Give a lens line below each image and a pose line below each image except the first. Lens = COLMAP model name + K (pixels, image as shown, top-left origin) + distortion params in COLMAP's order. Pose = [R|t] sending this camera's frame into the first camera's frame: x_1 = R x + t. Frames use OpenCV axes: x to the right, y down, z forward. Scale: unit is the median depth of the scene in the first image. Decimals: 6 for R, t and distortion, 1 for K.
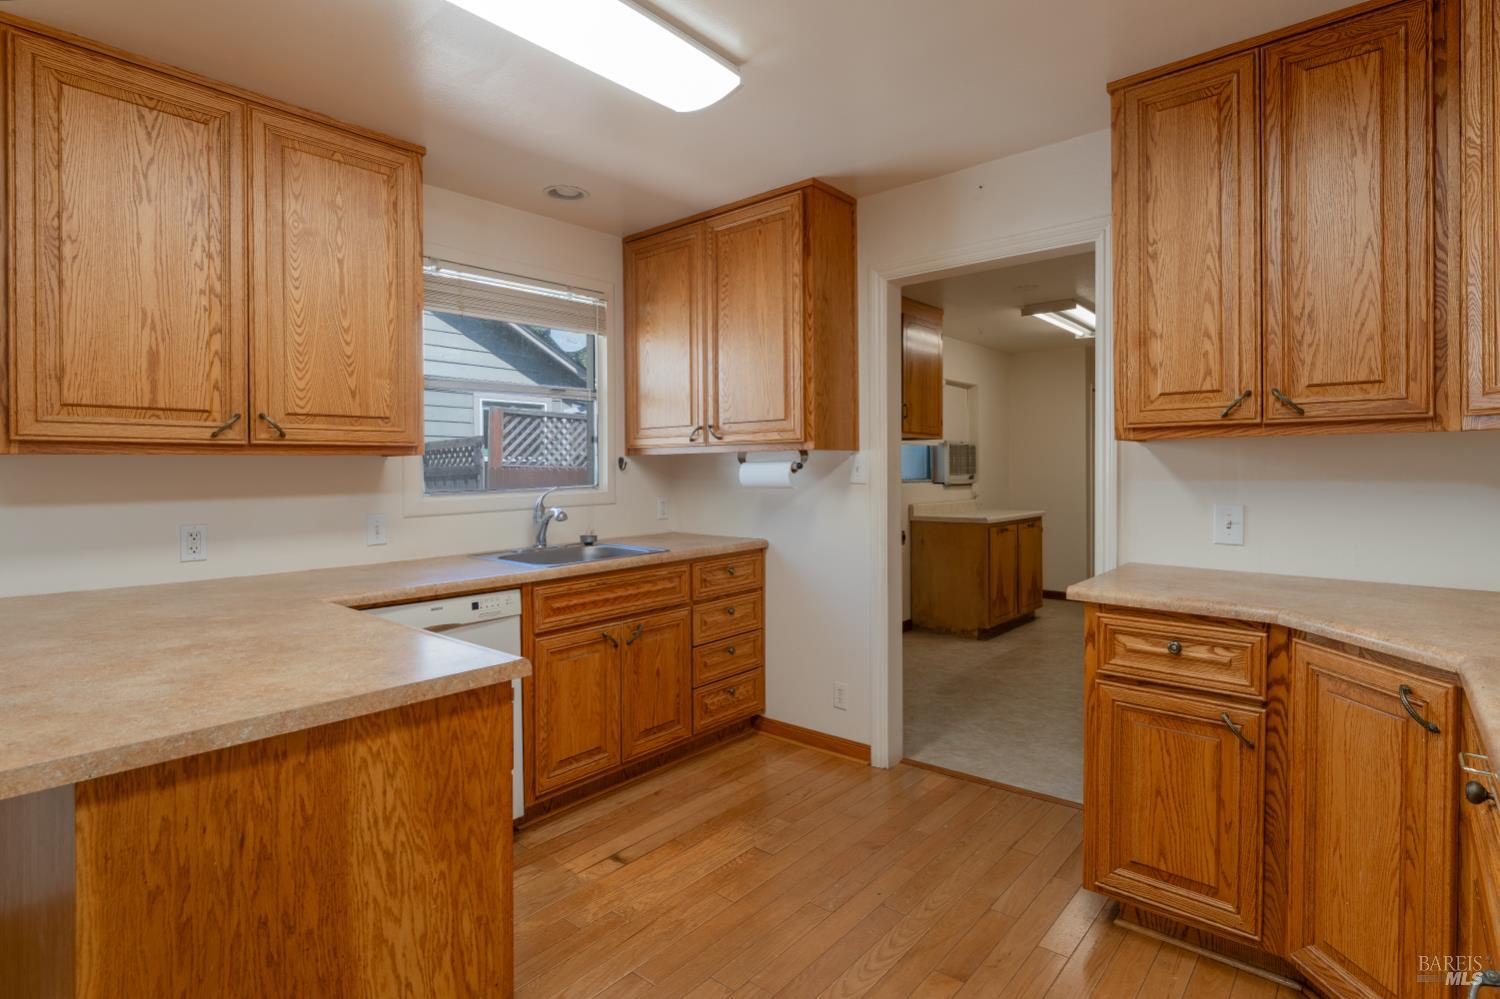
lens RADIAL K [[755.0, 0, 753.8], [0, 755.0, 469.7], [0, 0, 1]] dist [0.003772, 0.000043]
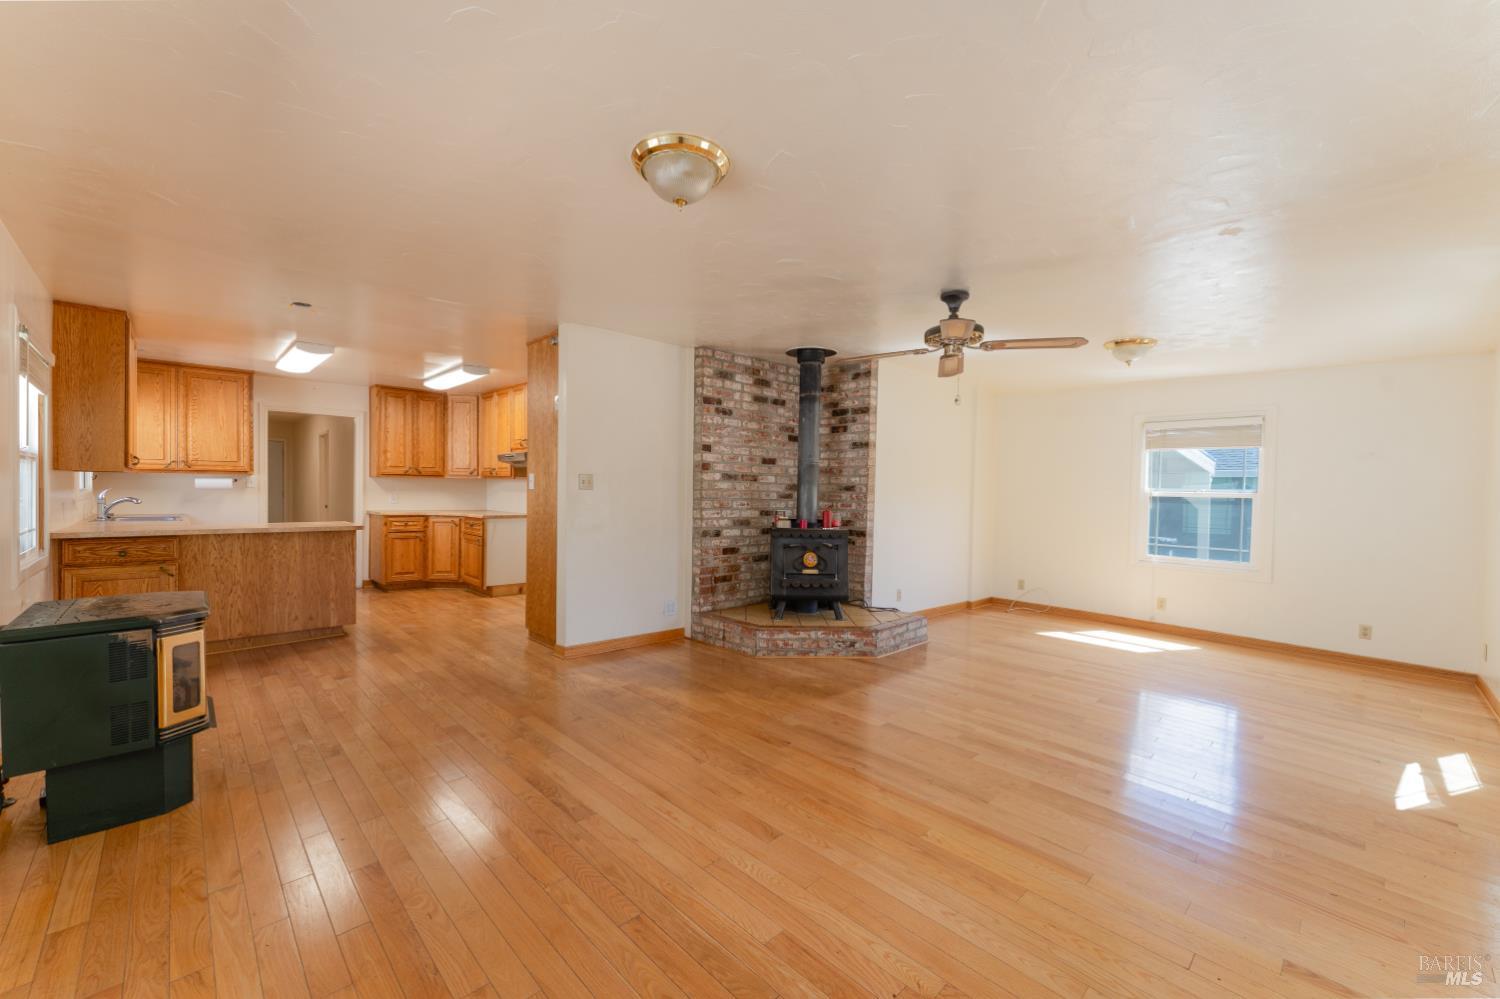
lens RADIAL K [[624.3, 0, 753.2], [0, 624.3, 503.3], [0, 0, 1]] dist [0.003190, -0.000550]
pose [[0.108773, -0.014576, 0.993960, -2.483805], [-0.014220, 0.999767, 0.016218, 0.017830], [-0.993965, -0.015899, 0.108541, -1.259811]]
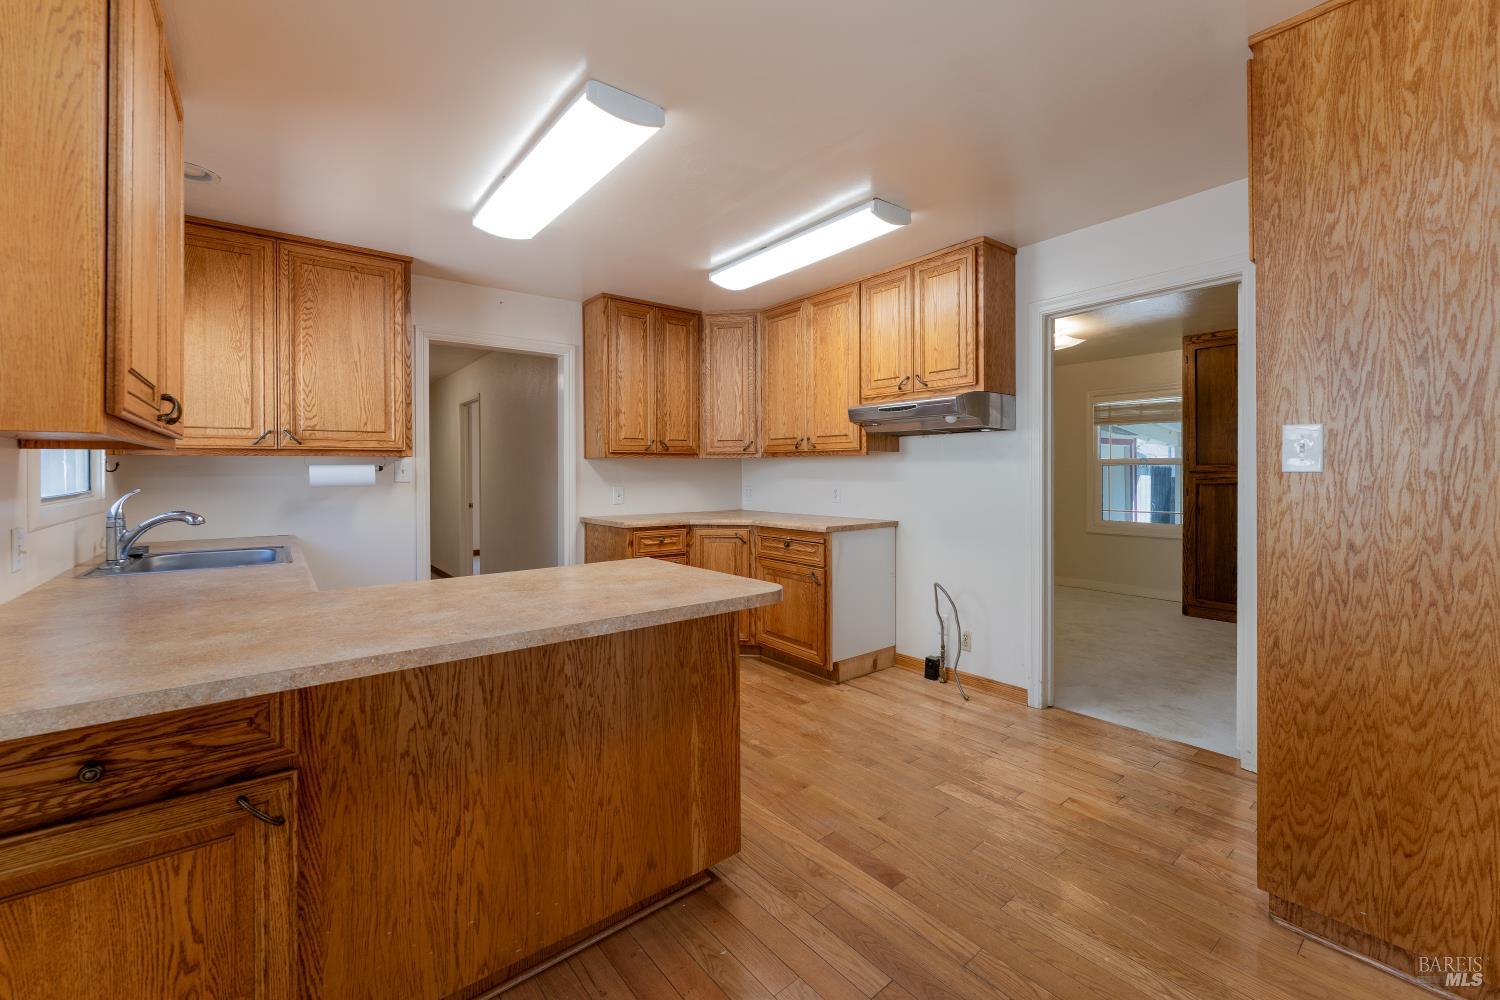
lens RADIAL K [[624.3, 0, 748.3], [0, 624.3, 475.5], [0, 0, 1]] dist [0.003190, -0.000550]
pose [[0.195292, -0.001266, 0.980744, -1.194273], [0.005746, 0.999983, 0.000146, 0.014963], [-0.980728, 0.005606, 0.195296, 0.244343]]
